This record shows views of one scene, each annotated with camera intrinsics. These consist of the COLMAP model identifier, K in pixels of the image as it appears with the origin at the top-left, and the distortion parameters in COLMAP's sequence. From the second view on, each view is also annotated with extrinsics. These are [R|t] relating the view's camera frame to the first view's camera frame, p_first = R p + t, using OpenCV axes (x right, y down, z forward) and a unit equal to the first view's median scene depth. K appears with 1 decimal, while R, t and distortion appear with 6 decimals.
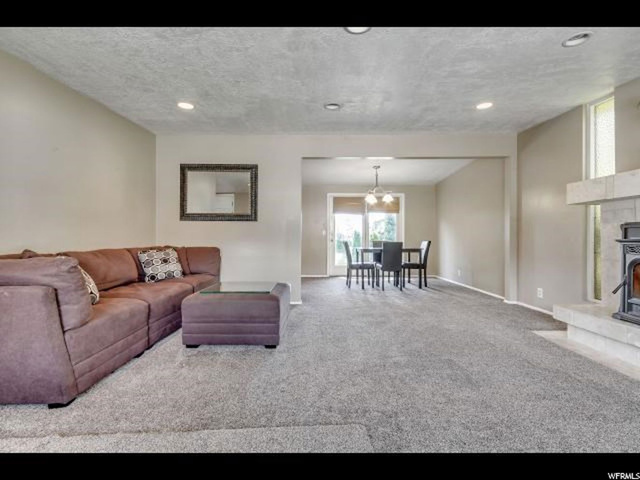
lens RADIAL K [[298.2, 0, 320.3], [0, 298.2, 238.5], [0, 0, 1]] dist [-0.000340, 0.001941]
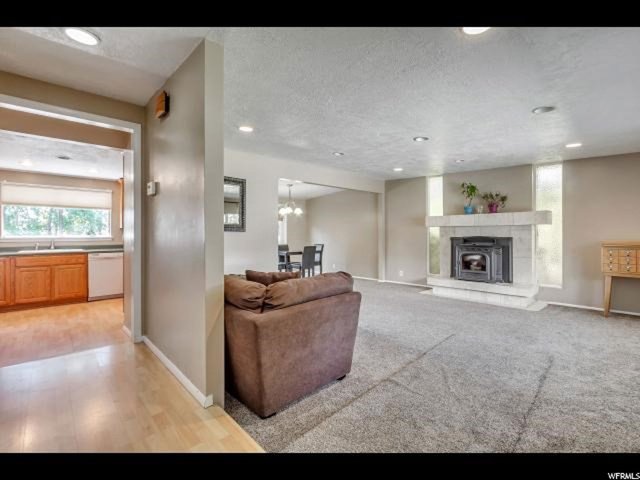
lens RADIAL K [[298.2, 0, 321.0], [0, 298.2, 234.2], [0, 0, 1]] dist [-0.000340, 0.001941]
pose [[0.733376, 0.000409, 0.679823, -0.761527], [0.003330, 0.999986, -0.004194, -0.043181], [-0.679815, 0.005340, 0.733364, 0.015414]]
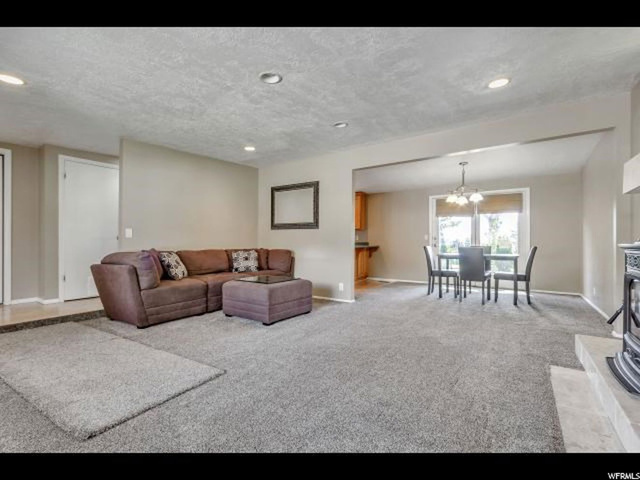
lens RADIAL K [[298.2, 0, 319.7], [0, 298.2, 242.8], [0, 0, 1]] dist [-0.000340, 0.001941]
pose [[0.817155, 0.002148, -0.576415, 0.487095], [-0.003087, 0.999995, -0.000650, -0.000149], [0.576410, 0.002311, 0.817157, 0.031218]]
